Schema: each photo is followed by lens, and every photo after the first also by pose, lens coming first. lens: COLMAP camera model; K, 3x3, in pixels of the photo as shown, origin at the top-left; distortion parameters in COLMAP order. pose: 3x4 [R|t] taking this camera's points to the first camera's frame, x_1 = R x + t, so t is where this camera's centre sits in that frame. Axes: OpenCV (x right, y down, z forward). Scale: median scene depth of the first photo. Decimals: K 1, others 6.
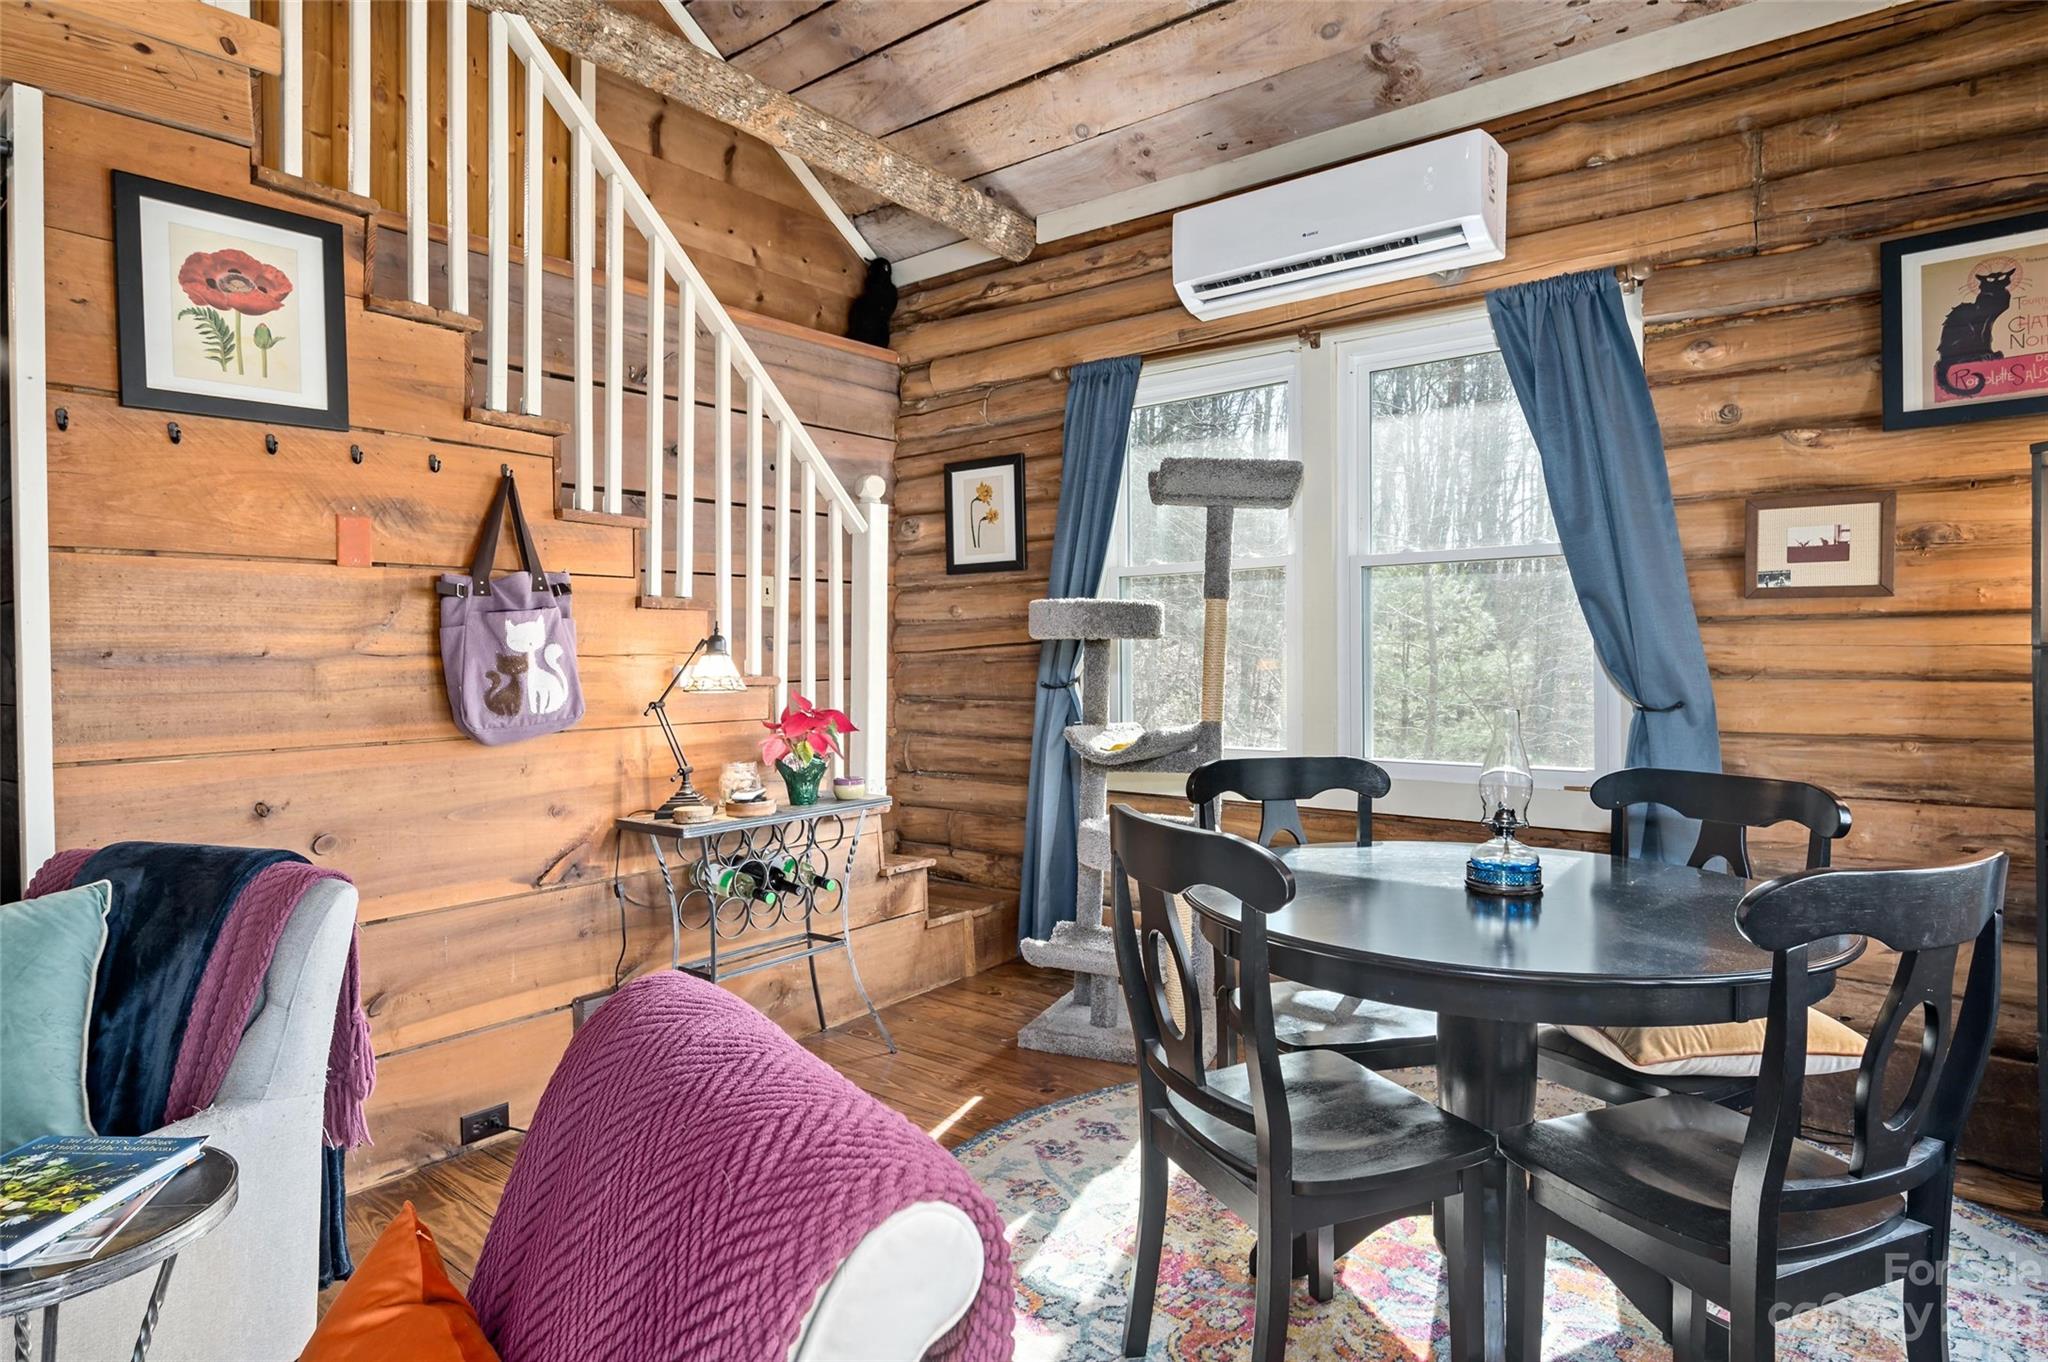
lens RADIAL K [[1097.1, 0, 1027.7], [0, 1097.1, 664.4], [0, 0, 1]] dist [-0.001112, -0.000821]
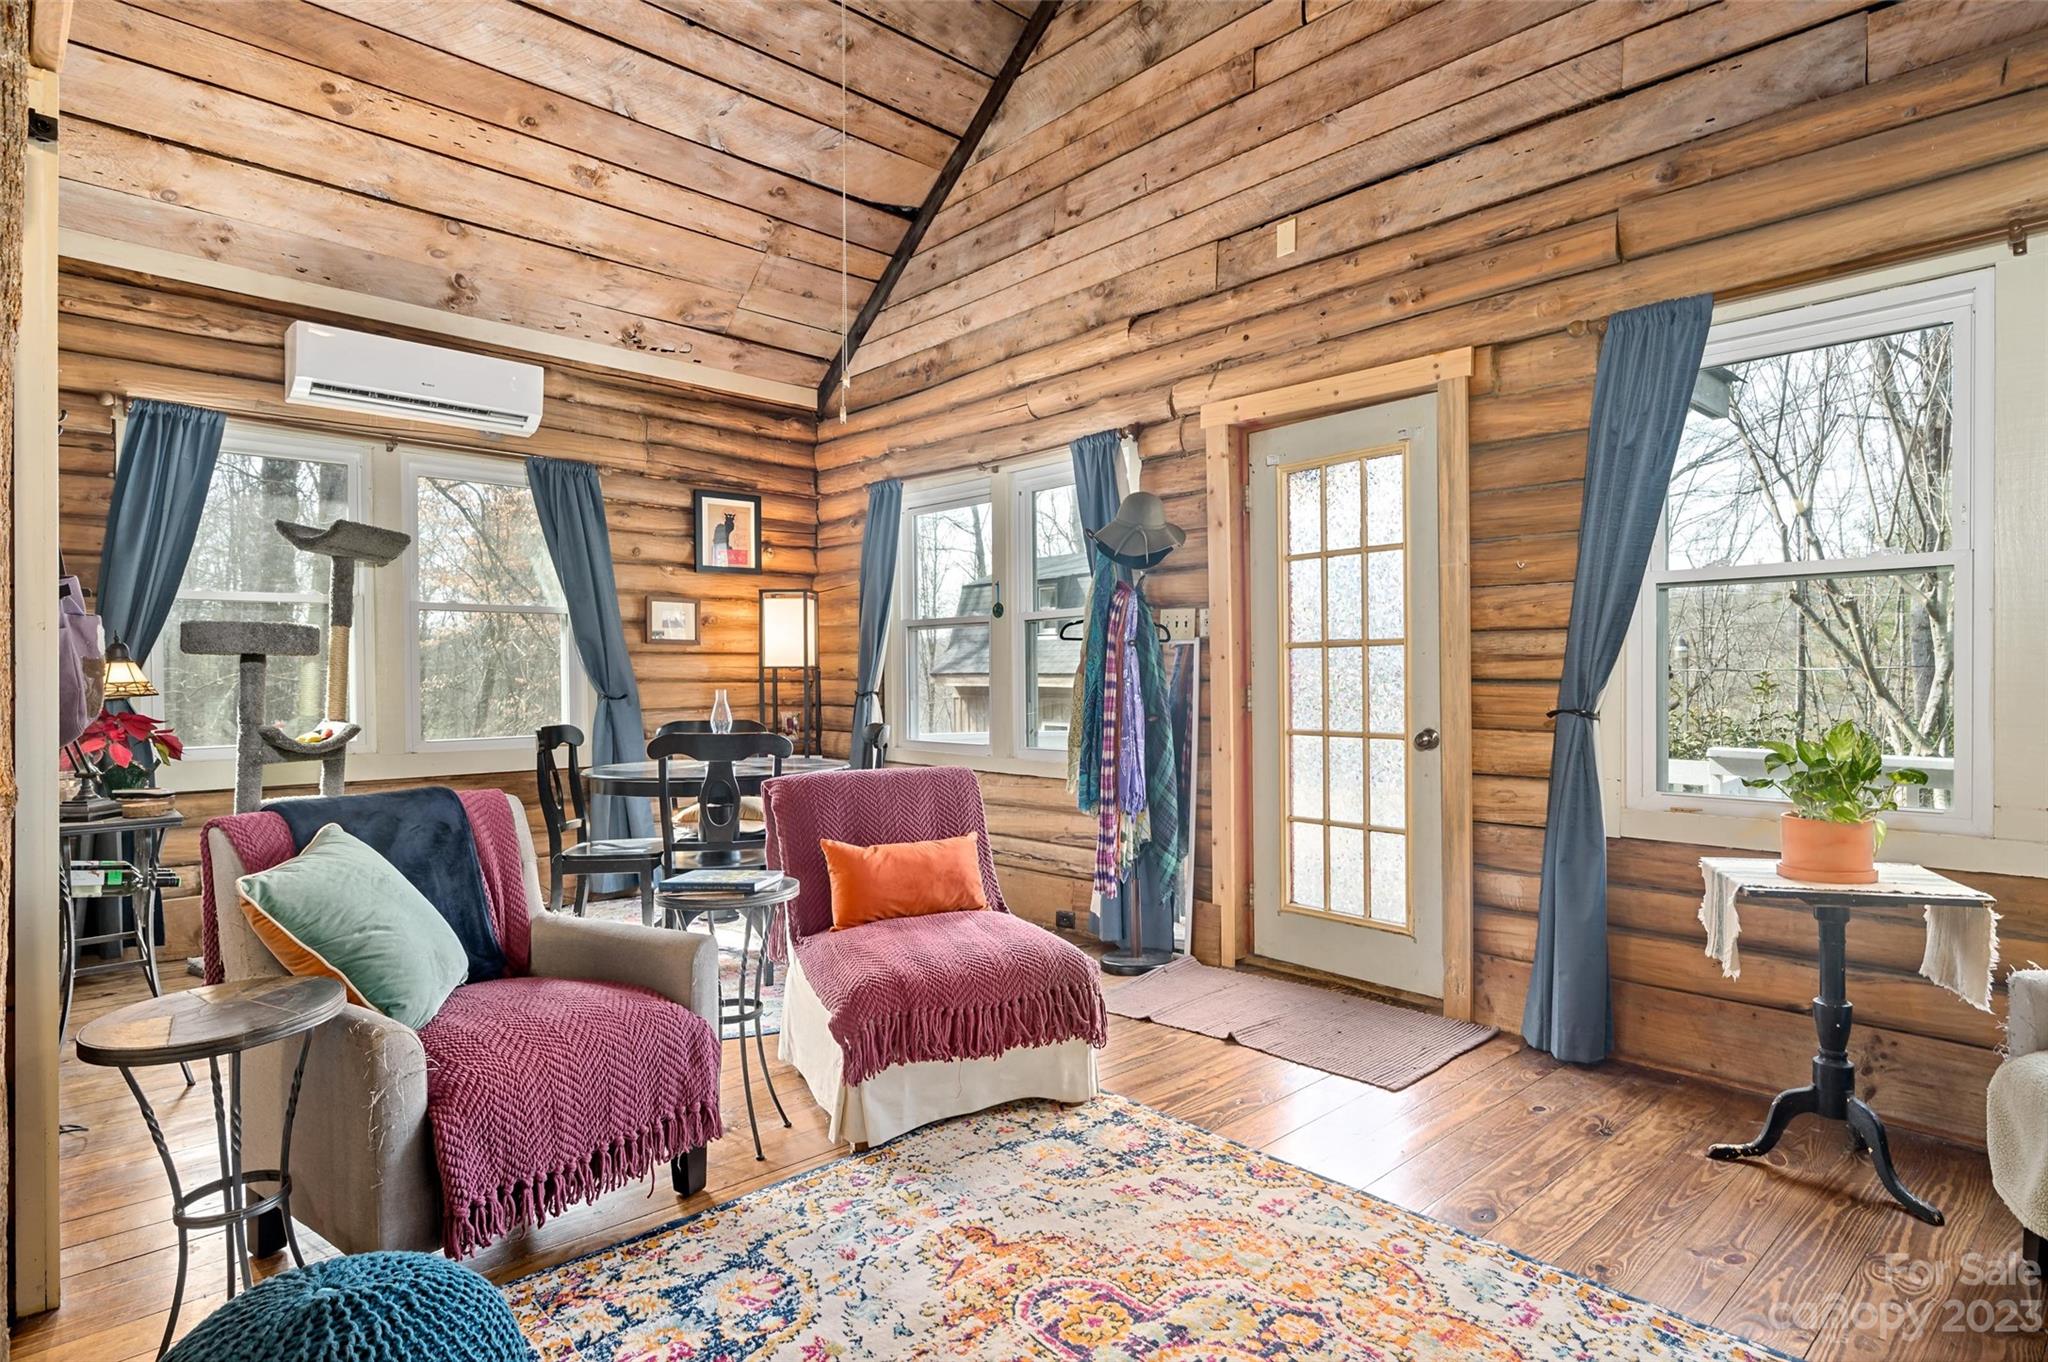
lens RADIAL K [[1097.1, 0, 1027.7], [0, 1097.1, 664.4], [0, 0, 1]] dist [-0.001112, -0.000821]
pose [[0.152058, 0.013115, 0.988285, -1.242332], [0.017419, 0.999721, -0.015947, 0.023481], [-0.988218, 0.019640, 0.151787, -0.014427]]
